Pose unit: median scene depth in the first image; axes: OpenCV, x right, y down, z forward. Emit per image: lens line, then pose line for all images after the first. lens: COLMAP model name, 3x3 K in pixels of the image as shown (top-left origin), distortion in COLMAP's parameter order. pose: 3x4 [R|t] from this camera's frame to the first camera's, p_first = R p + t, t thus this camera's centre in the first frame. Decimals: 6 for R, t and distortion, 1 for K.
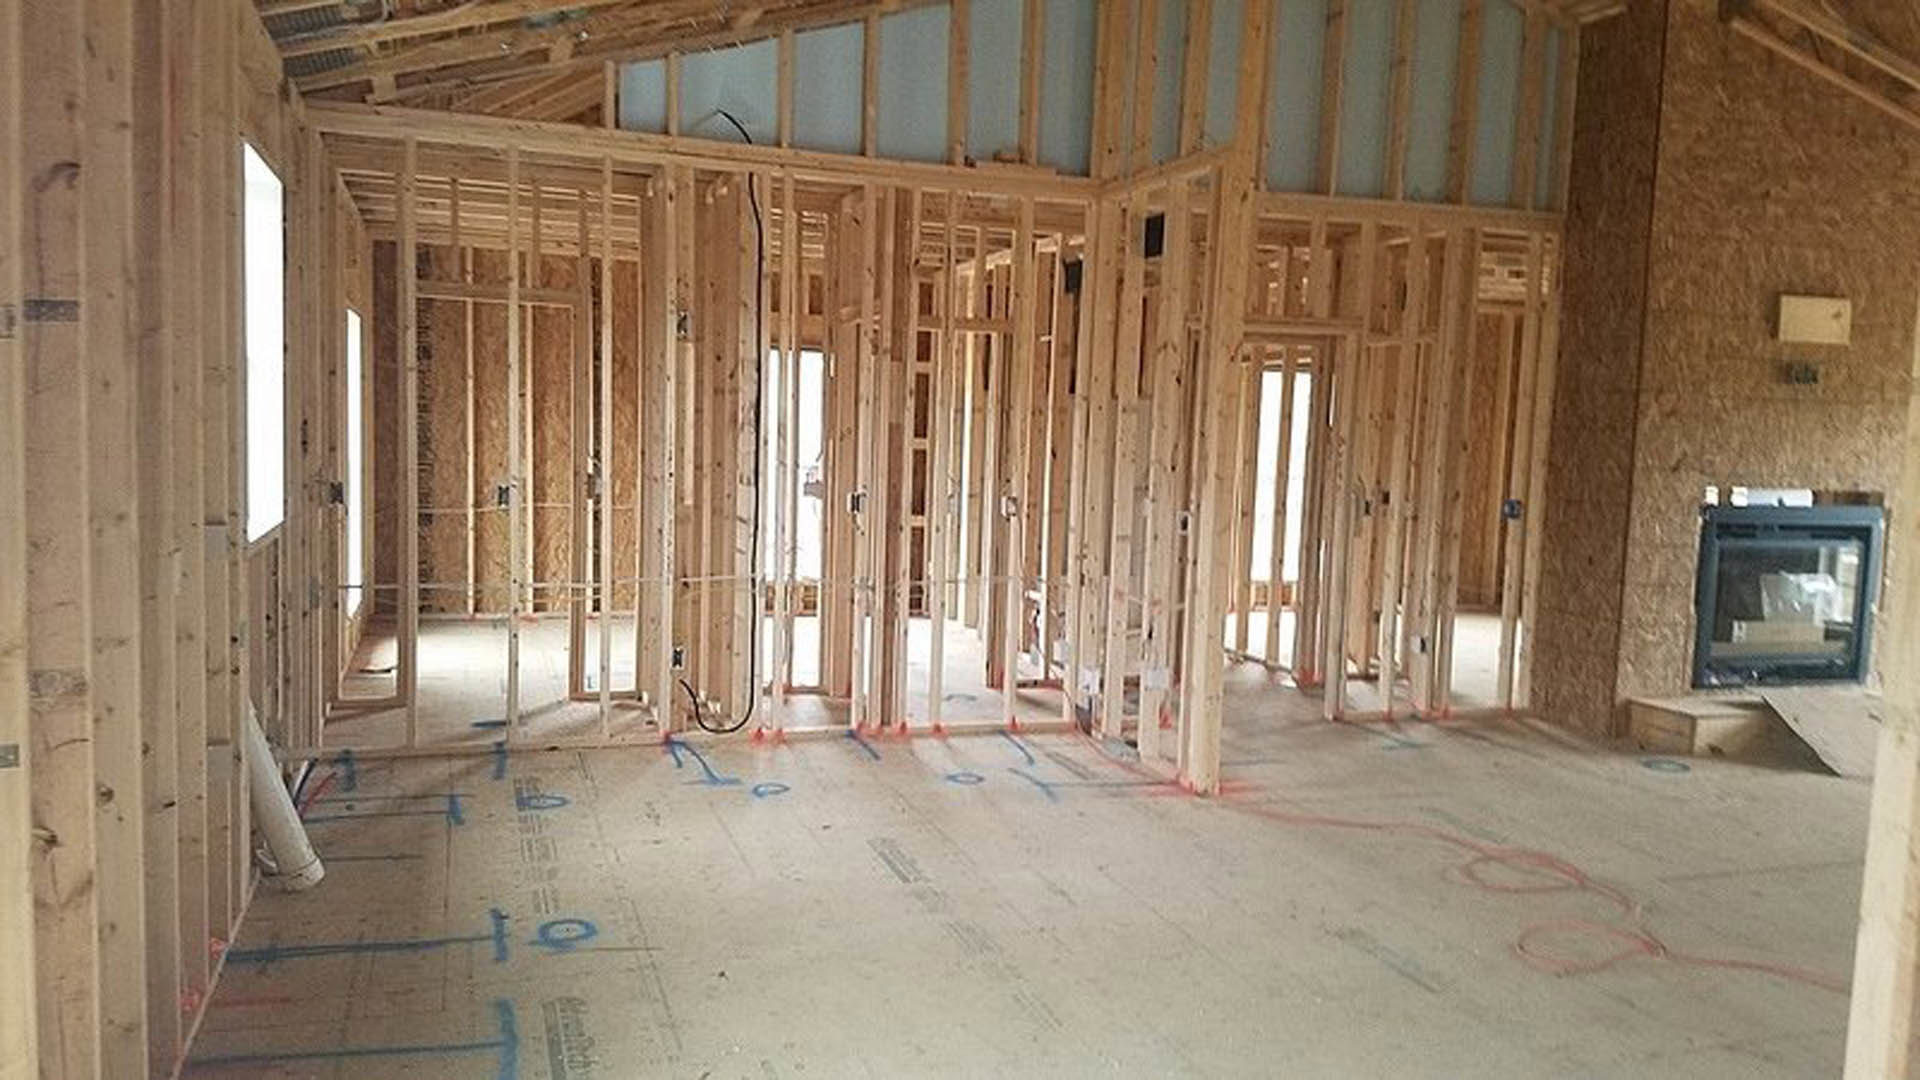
lens RADIAL K [[1480.7, 0, 953.8], [0, 1480.7, 562.1], [0, 0, 1]] dist [0.272801, -0.451138]
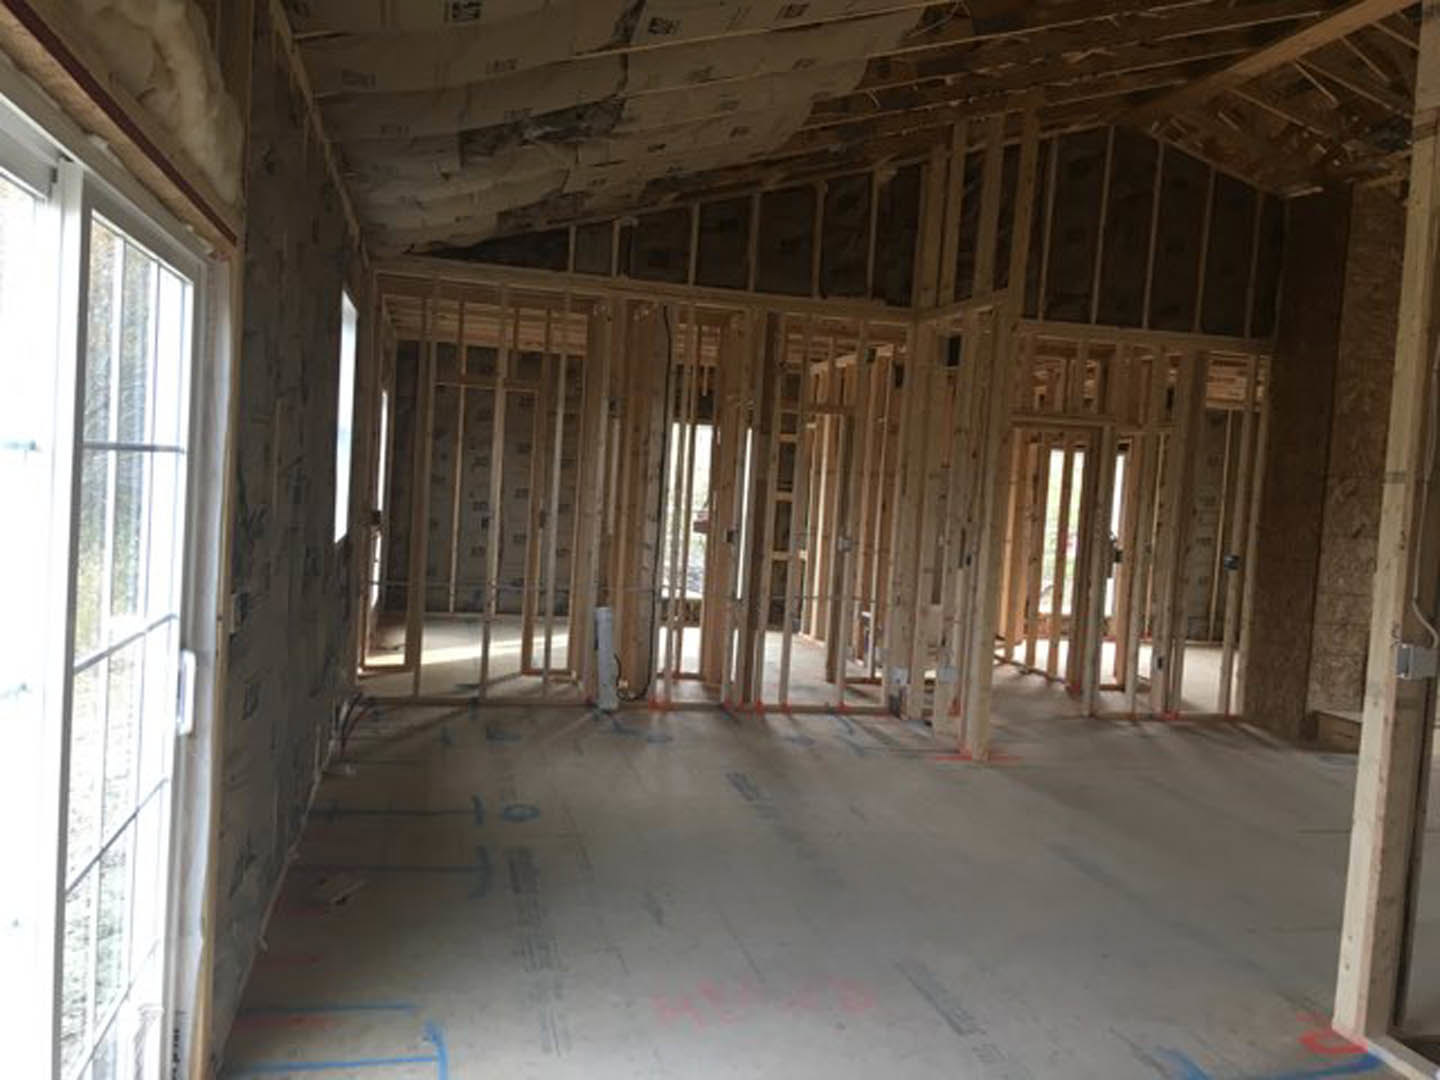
lens RADIAL K [[1218.6, 0, 720.0], [0, 1218.6, 540.0], [0, 0, 1]] dist [0.139125, -0.133213]
pose [[0.995751, 0.035842, -0.084821, 0.018750], [-0.039561, 0.998309, -0.042580, 0.010041], [0.083151, 0.045755, 0.995486, -0.110945]]
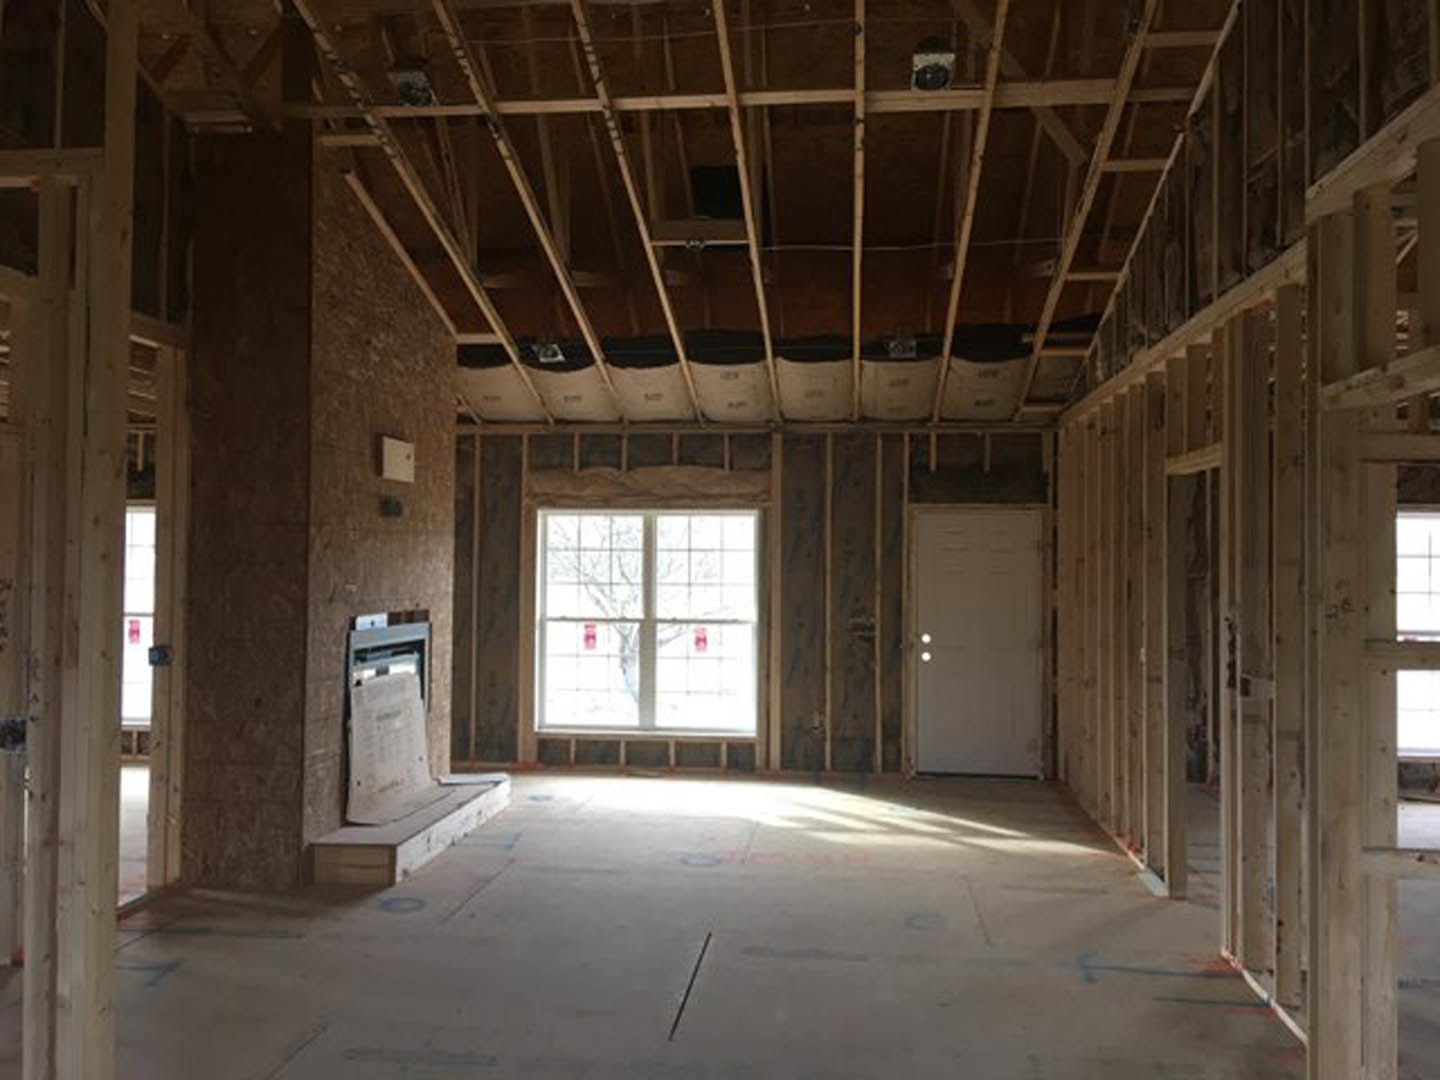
lens RADIAL K [[1218.6, 0, 720.0], [0, 1218.6, 540.0], [0, 0, 1]] dist [0.139125, -0.133213]
pose [[0.413746, -0.010687, 0.910329, -0.159689], [0.091520, 0.995354, -0.029910, -0.052415], [-0.905780, 0.095689, 0.412802, 0.433162]]
